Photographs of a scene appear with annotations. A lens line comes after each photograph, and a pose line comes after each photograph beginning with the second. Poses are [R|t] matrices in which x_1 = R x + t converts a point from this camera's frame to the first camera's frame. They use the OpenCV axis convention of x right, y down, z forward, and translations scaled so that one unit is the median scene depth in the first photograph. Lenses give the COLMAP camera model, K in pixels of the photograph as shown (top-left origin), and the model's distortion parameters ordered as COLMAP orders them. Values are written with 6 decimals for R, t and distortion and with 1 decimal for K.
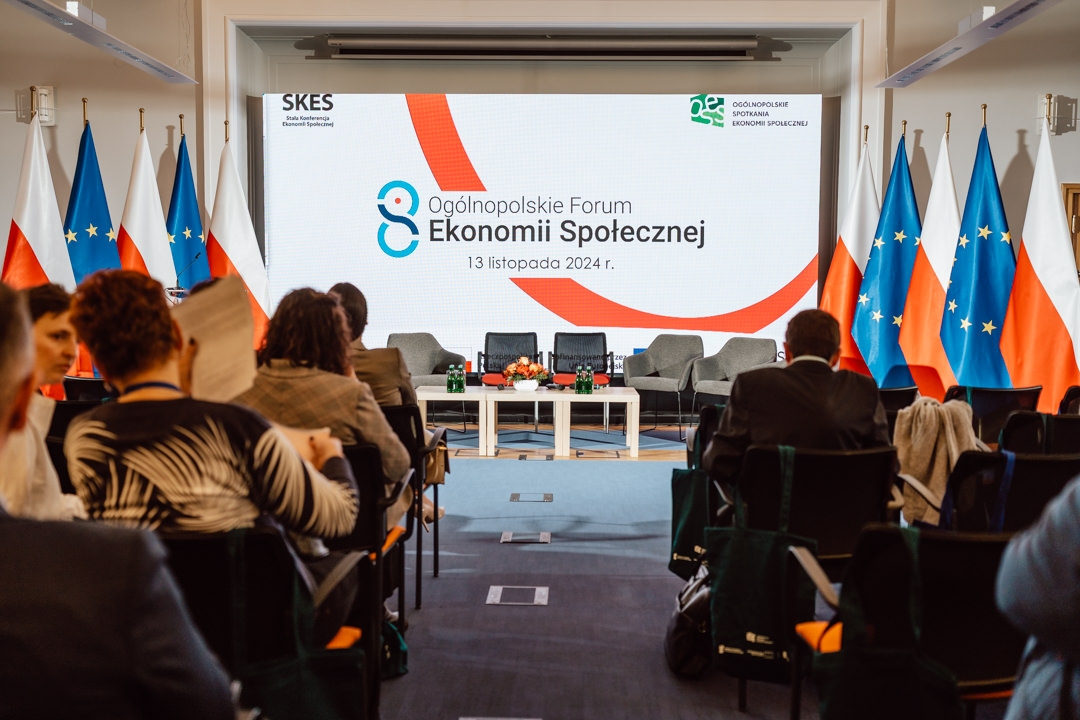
lens RADIAL K [[1217.2, 0, 541.6], [0, 1217.2, 360.9], [0, 0, 1]] dist [-0.034761, 0.000000]
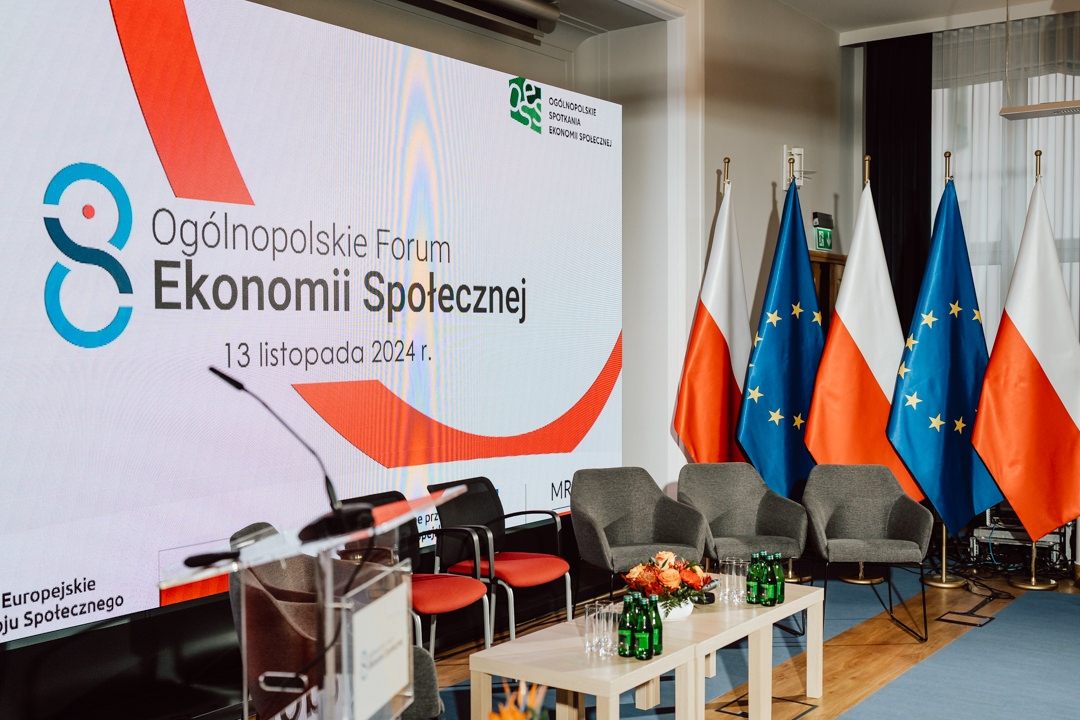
lens RADIAL K [[1217.2, 0, 541.5], [0, 1217.2, 358.4], [0, 0, 1]] dist [-0.034761, 0.000000]
pose [[0.536310, -0.029404, 0.843509, -0.387276], [0.060011, 0.998192, -0.003359, -0.071289], [-0.841885, 0.052422, 0.537105, 0.653385]]
